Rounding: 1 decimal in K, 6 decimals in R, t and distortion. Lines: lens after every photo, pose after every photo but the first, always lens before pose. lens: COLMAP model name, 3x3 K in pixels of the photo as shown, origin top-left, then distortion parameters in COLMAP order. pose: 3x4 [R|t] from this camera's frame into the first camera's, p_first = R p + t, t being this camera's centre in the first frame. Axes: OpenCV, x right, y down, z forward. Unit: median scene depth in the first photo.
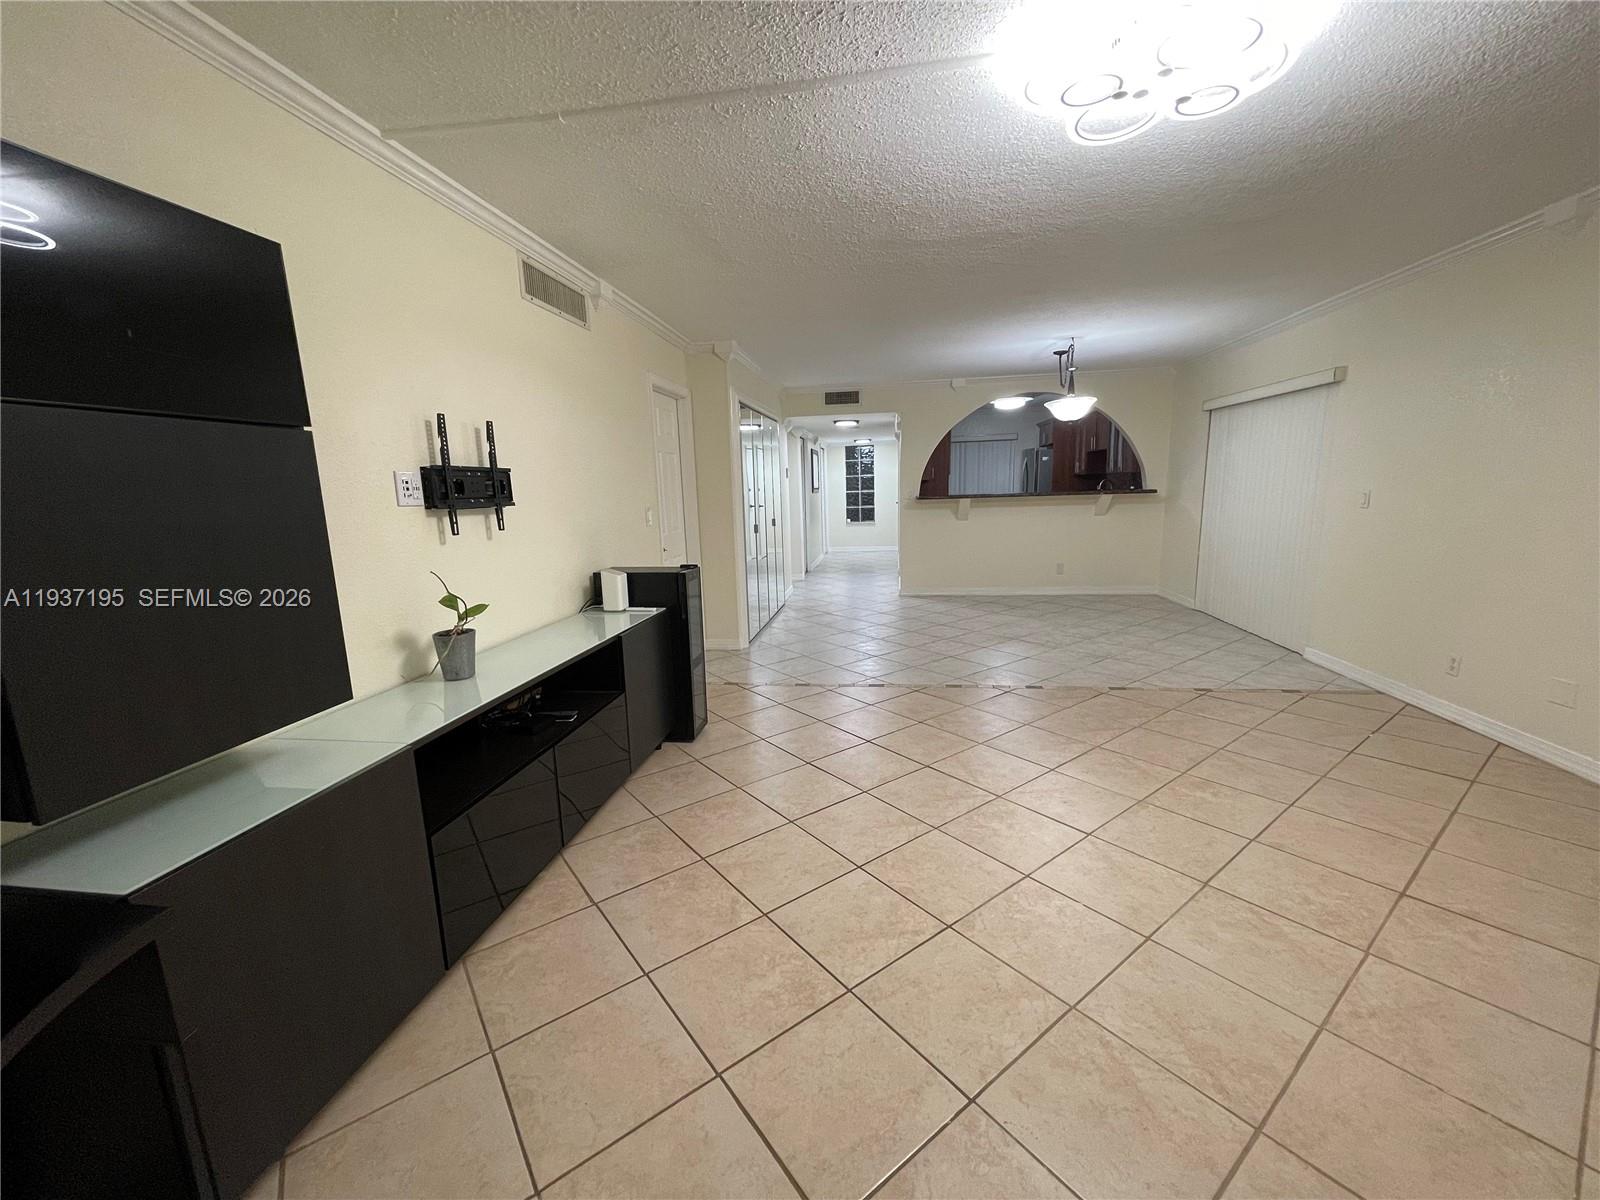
lens RADIAL K [[639.3, 0, 800.0], [0, 639.3, 600.0], [0, 0, 1]] dist [-0.002335, -0.000380]
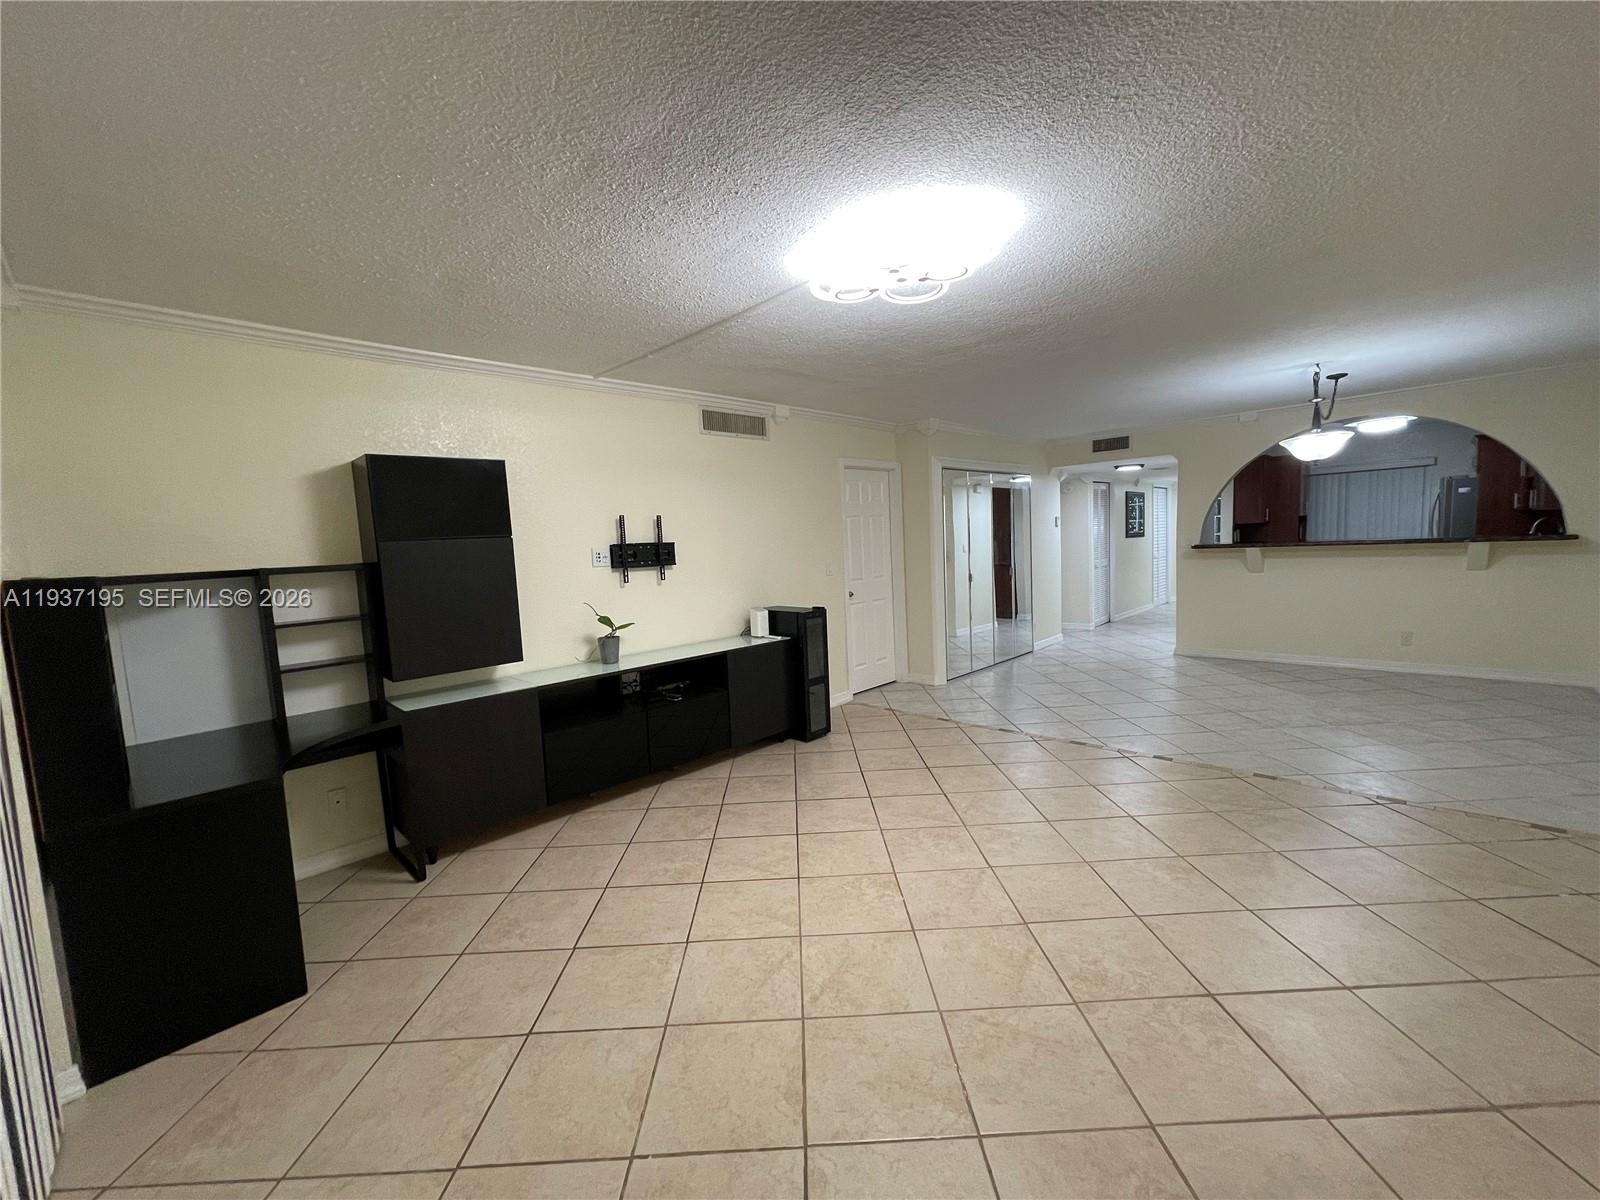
lens RADIAL K [[639.3, 0, 800.0], [0, 639.3, 600.0], [0, 0, 1]] dist [-0.002335, -0.000380]
pose [[0.810318, 0.045902, -0.584190, 0.496944], [-0.080940, 0.996139, -0.033999, -0.019362], [0.580374, 0.074834, 0.810904, -0.079764]]
